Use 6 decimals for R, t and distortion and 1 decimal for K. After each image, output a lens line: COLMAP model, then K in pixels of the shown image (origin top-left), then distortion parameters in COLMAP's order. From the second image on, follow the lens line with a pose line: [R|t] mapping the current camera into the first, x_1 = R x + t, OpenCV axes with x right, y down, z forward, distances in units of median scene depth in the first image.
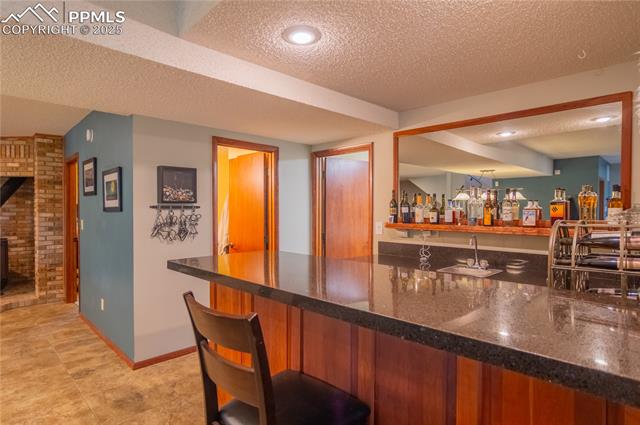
lens RADIAL K [[350.0, 0, 319.3], [0, 350.0, 212.2], [0, 0, 1]] dist [-0.002583, -0.000611]
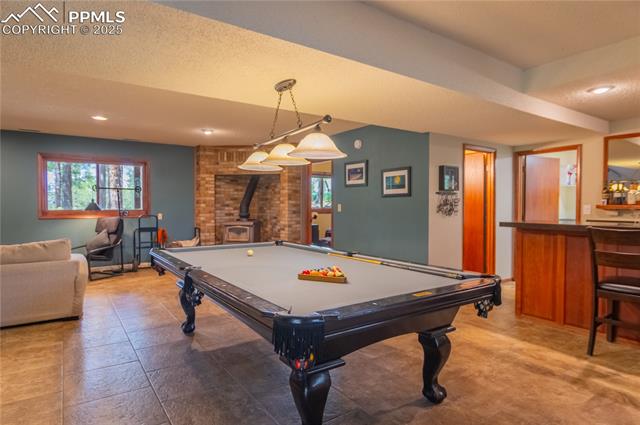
lens RADIAL K [[376.3, 0, 320.9], [0, 376.3, 211.3], [0, 0, 1]] dist [0.004126, -0.000300]
pose [[0.985142, 0.004803, -0.171677, -0.479784], [-0.003908, 0.999977, 0.005552, 0.040262], [0.171700, -0.004798, 0.985138, -0.474534]]
